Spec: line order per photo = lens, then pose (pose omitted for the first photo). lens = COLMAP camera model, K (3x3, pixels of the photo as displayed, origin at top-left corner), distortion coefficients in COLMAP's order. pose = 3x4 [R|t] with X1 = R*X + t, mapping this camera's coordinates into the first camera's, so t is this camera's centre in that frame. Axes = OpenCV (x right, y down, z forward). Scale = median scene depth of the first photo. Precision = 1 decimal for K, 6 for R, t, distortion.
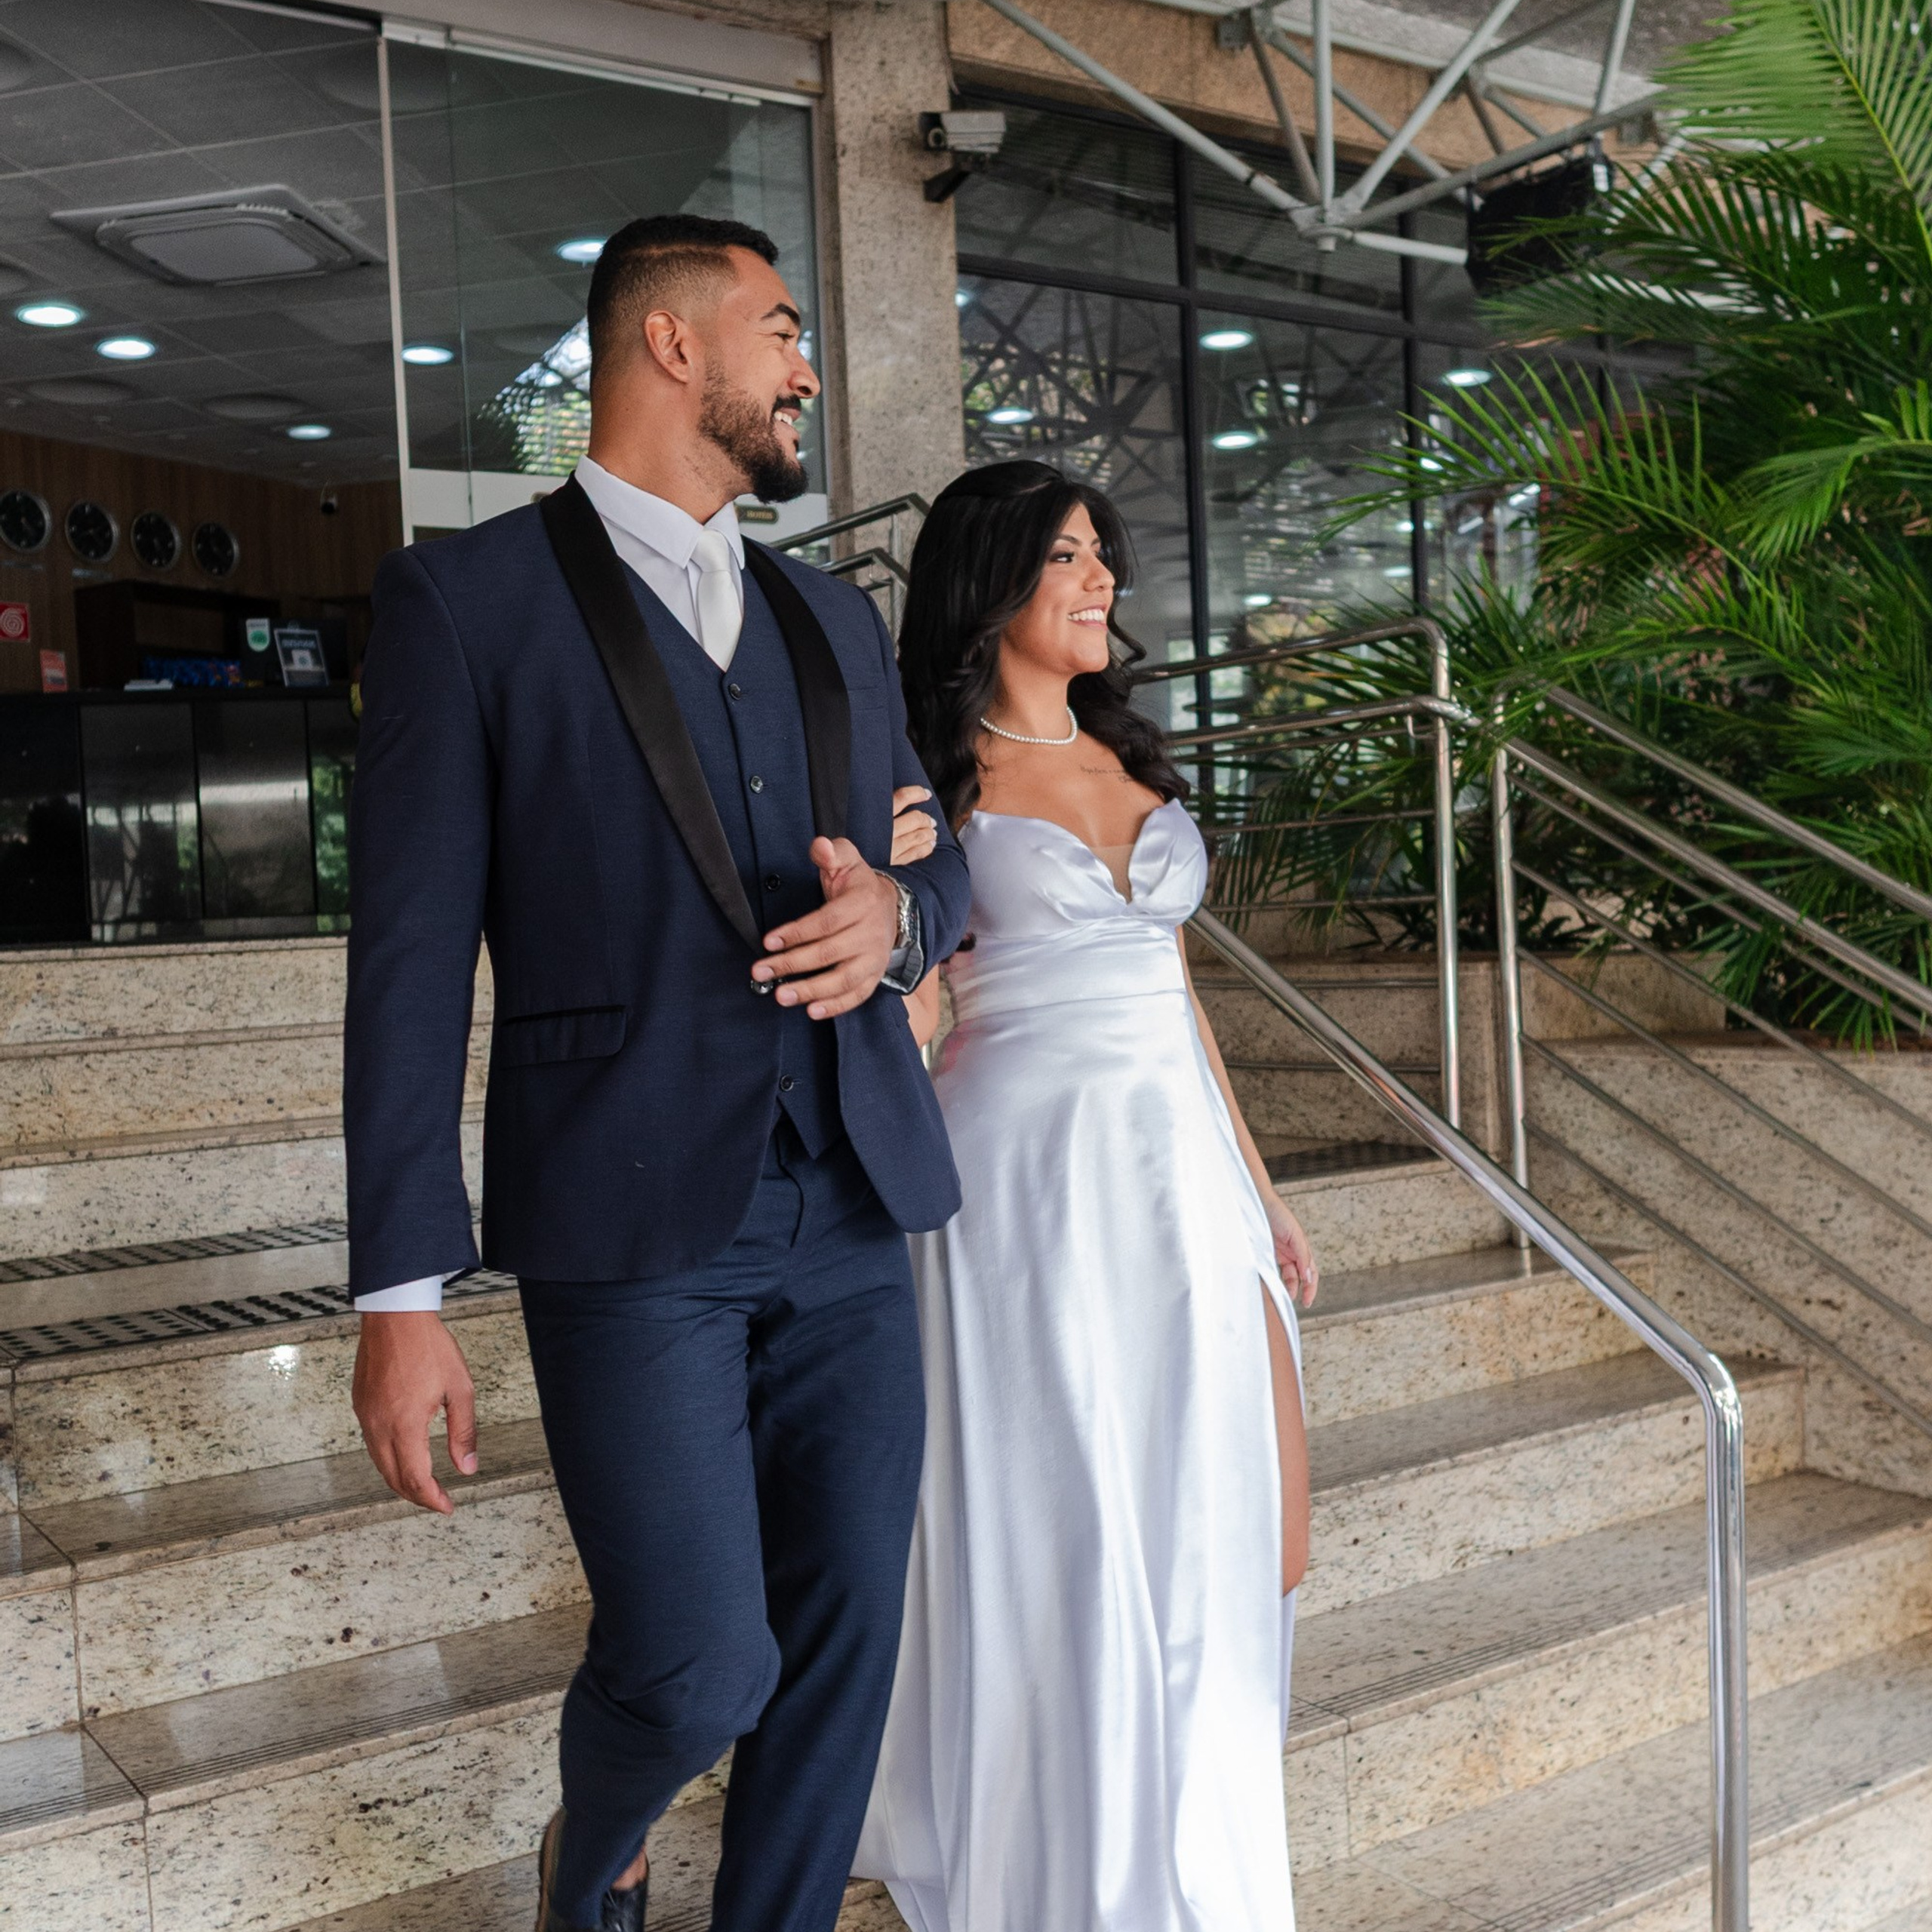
lens RADIAL K [[2069.7, 0, 828.0], [0, 2069.7, 1004.0], [0, 0, 1]] dist [0.034551, -0.101661]
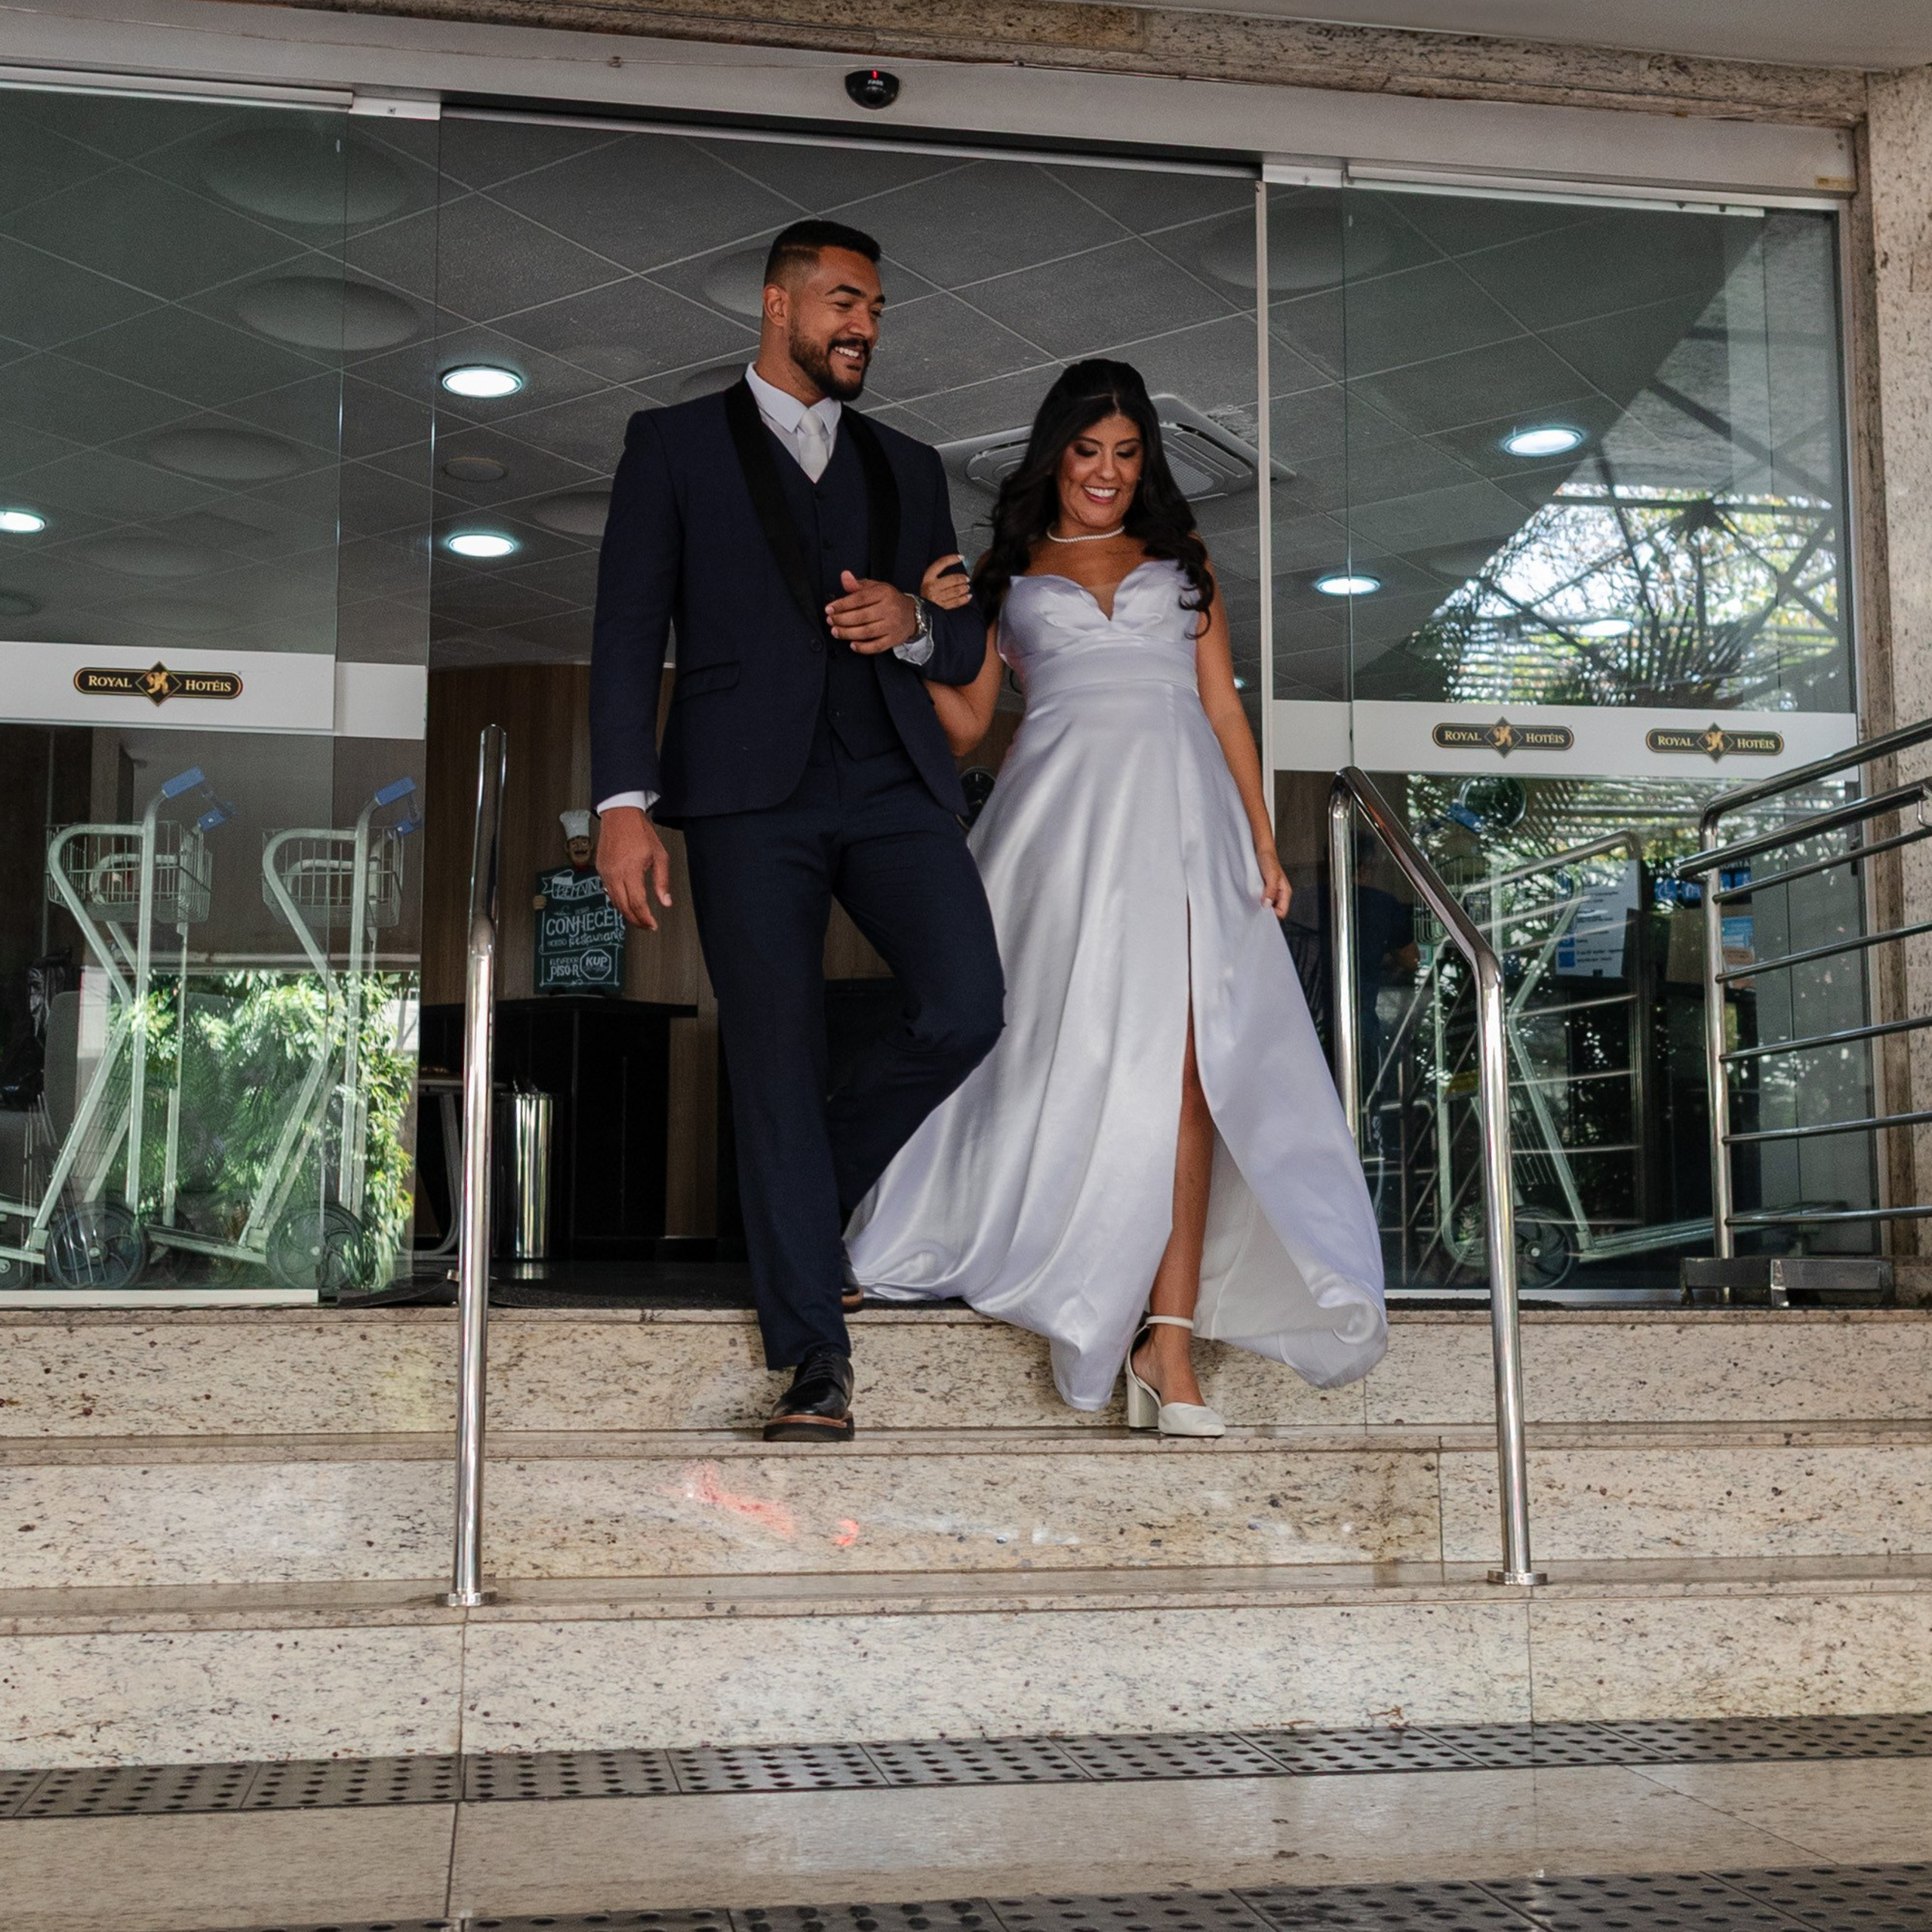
lens RADIAL K [[2320.5, 0, 859.1], [0, 2320.5, 982.4], [0, 0, 1]] dist [0.050776, -0.137586]
pose [[0.916767, 0.005485, -0.399384, 0.006260], [-0.063799, 0.989079, -0.132864, -0.024921], [0.394294, 0.147286, 0.907105, 0.155245]]
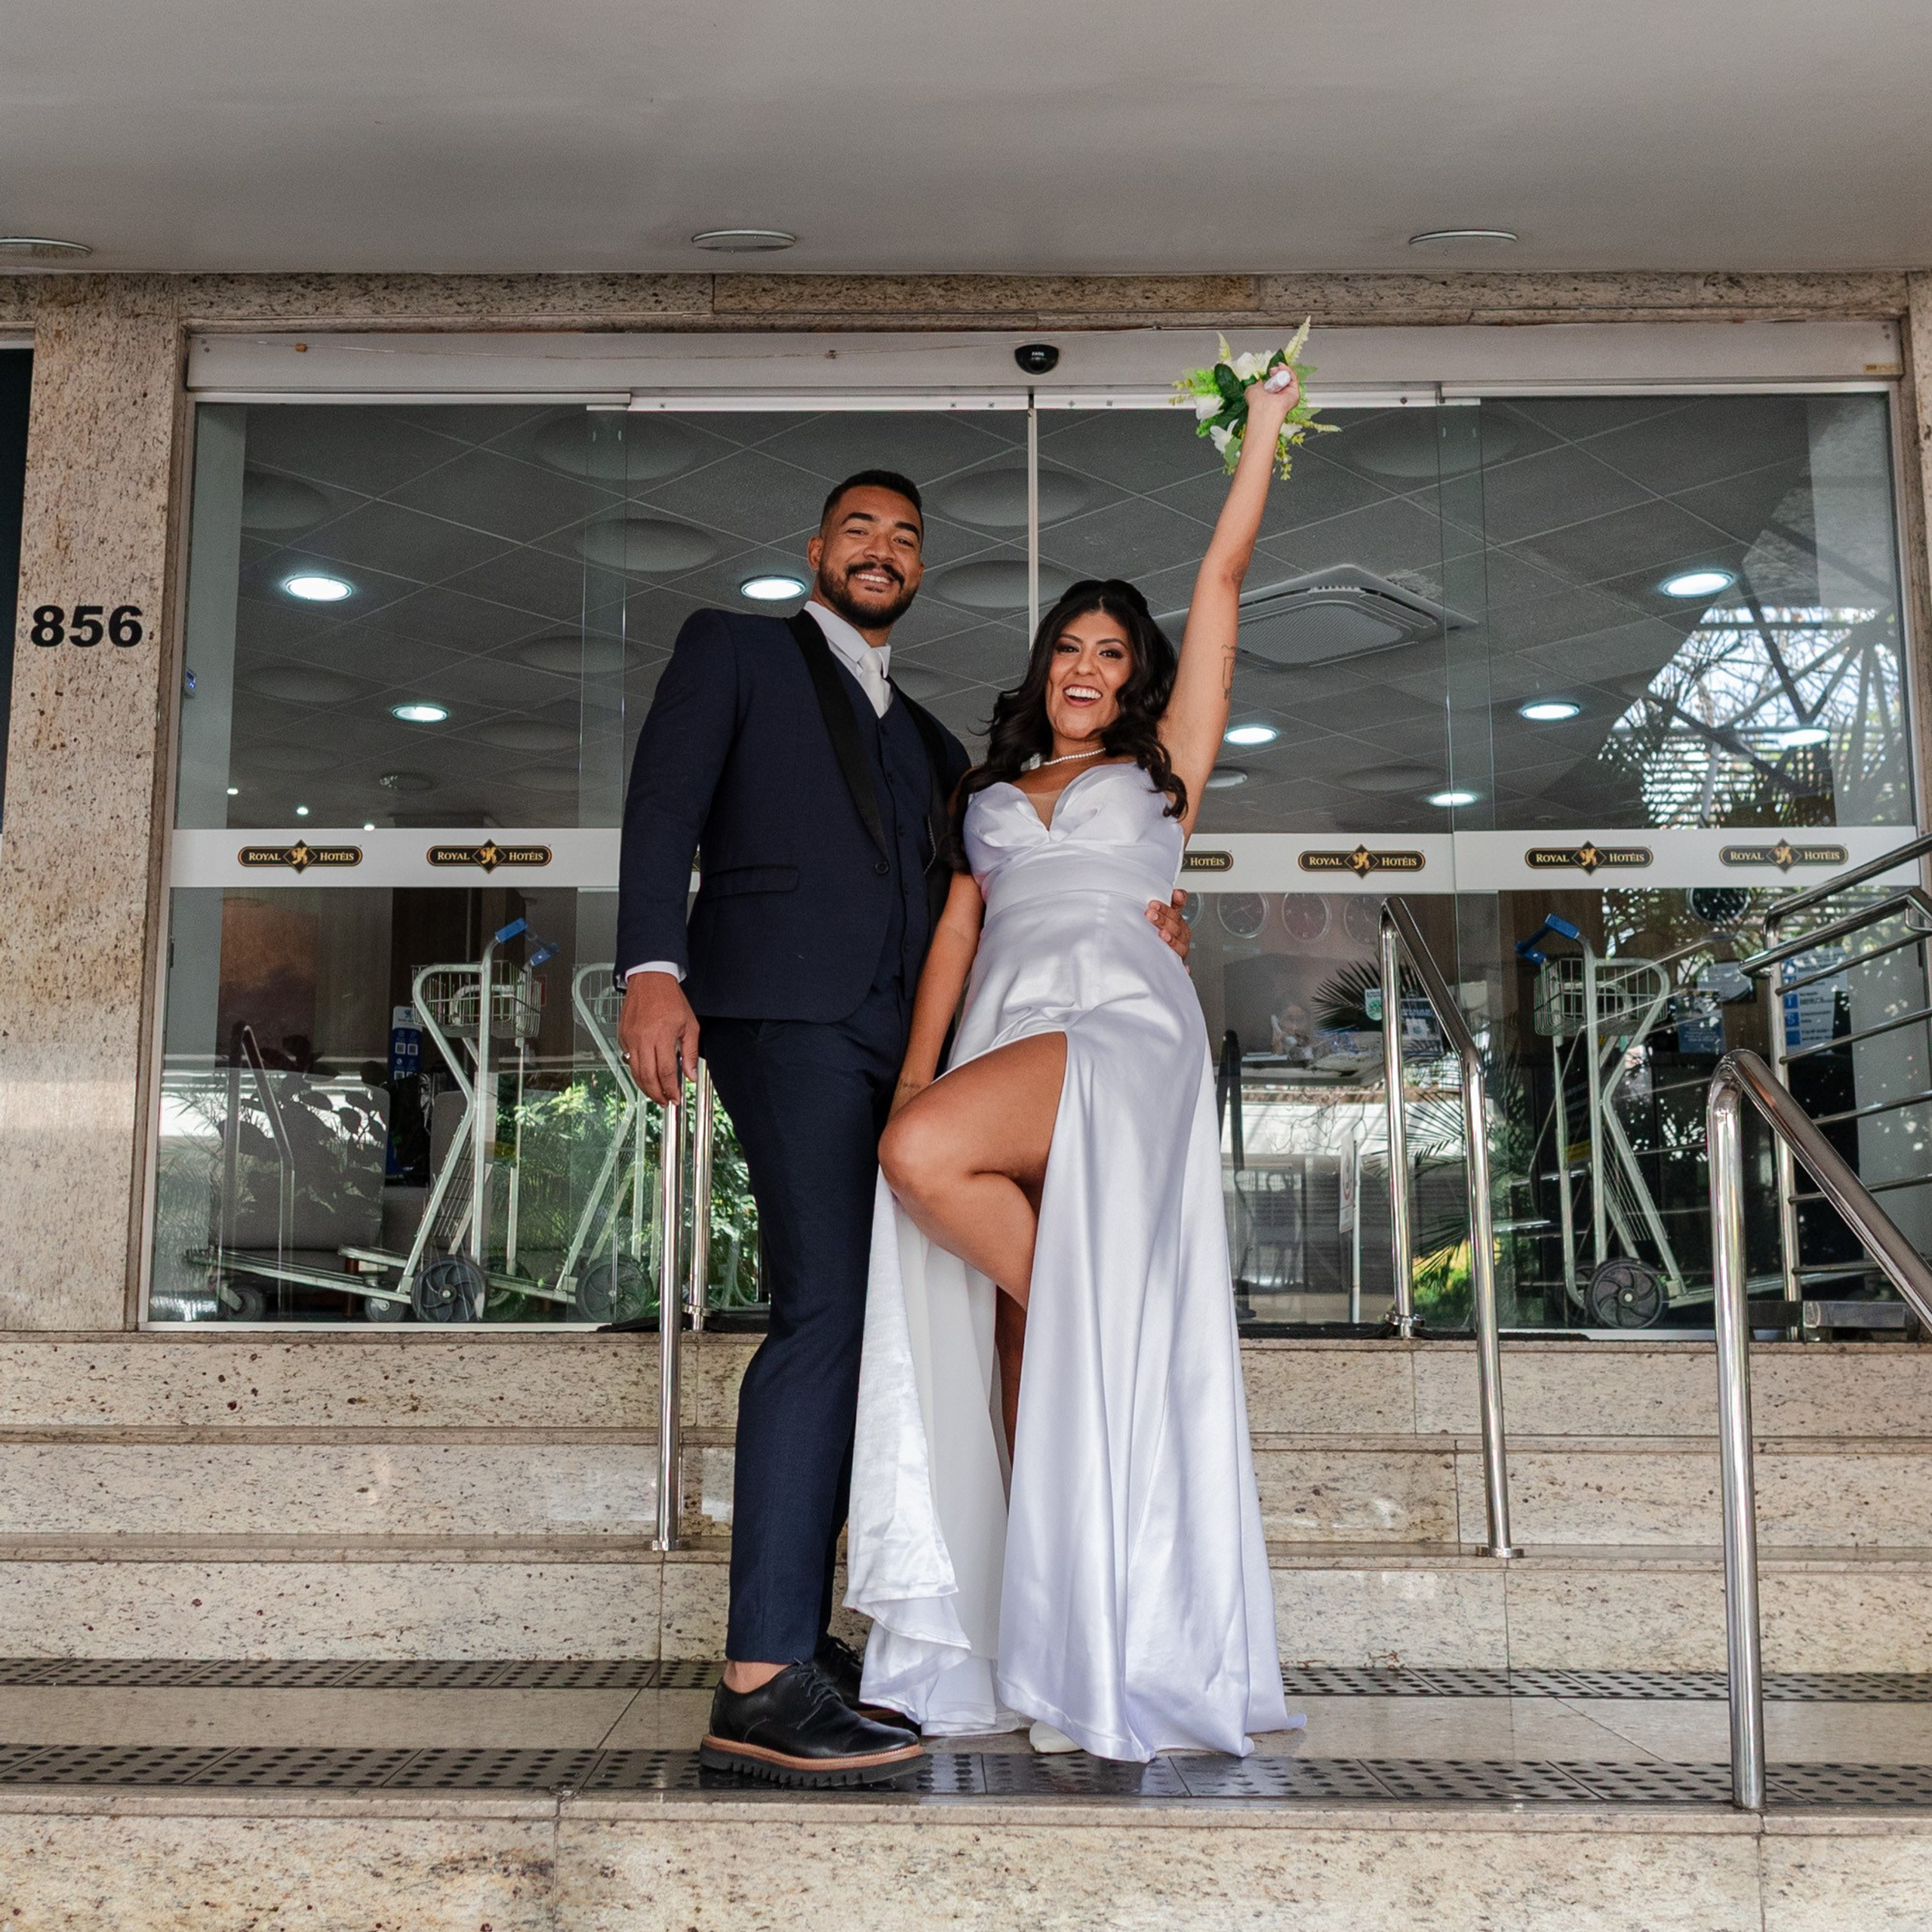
lens RADIAL K [[2088.3, 0, 836.0], [0, 2088.3, 989.8], [0, 0, 1]] dist [0.041067, -0.118707]
pose [[0.832580, -0.030895, -0.553043, 0.113277], [-0.068507, 0.985034, -0.158161, -0.020800], [0.549652, 0.169569, 0.818003, 0.098947]]
